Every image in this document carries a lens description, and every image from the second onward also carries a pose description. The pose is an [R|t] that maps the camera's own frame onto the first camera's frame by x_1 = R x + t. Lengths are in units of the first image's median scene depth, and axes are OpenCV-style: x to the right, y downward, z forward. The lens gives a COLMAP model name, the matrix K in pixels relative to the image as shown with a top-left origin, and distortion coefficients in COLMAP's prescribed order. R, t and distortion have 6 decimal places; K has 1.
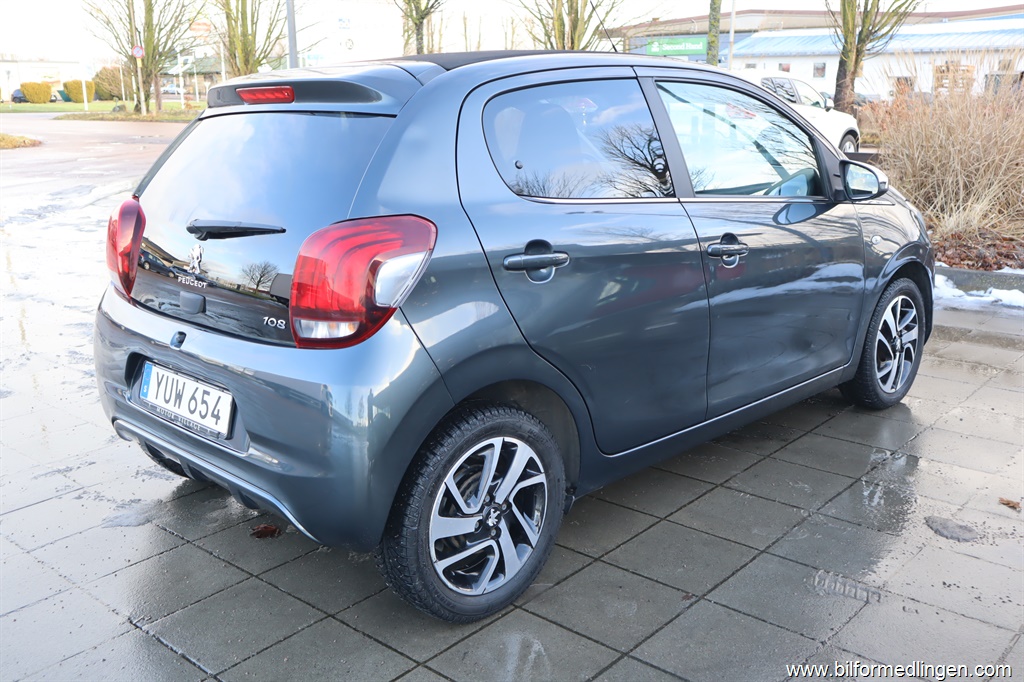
lens RADIAL K [[990.3, 0, 512.0], [0, 990.3, 341.0], [0, 0, 1]] dist [-0.007829, -0.004237]
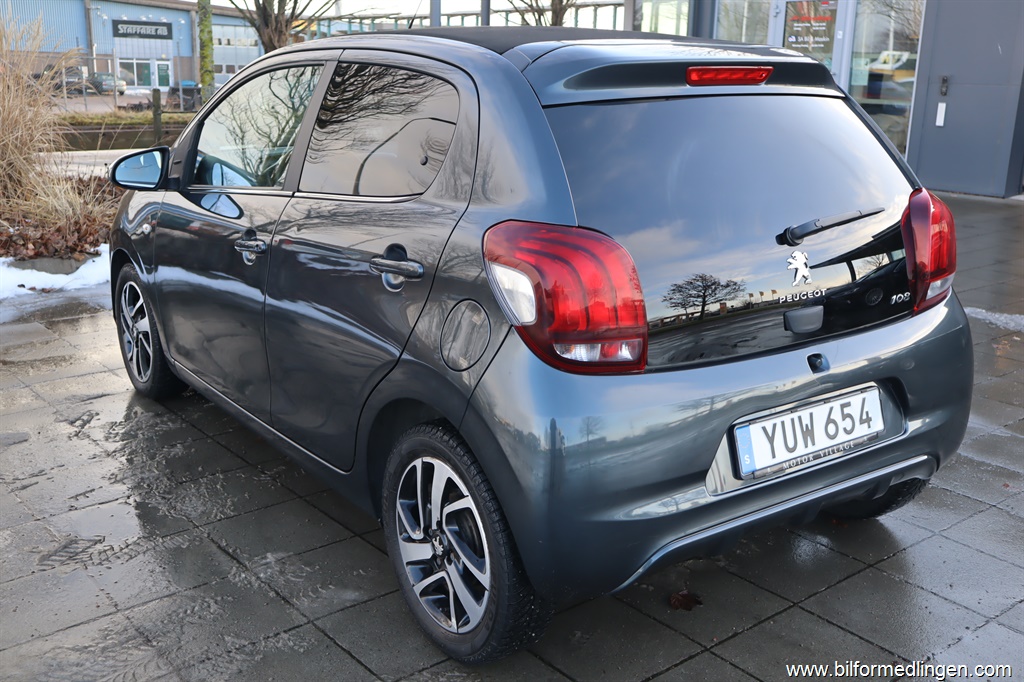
lens RADIAL K [[1170.3, 0, 512.0], [0, 1170.3, 341.0], [0, 0, 1]] dist [-0.010695, -0.017581]
pose [[0.140957, -0.229780, 0.962981, -1.374656], [0.226041, 0.954470, 0.194662, -0.283610], [-0.963865, 0.190234, 0.186479, 1.080670]]
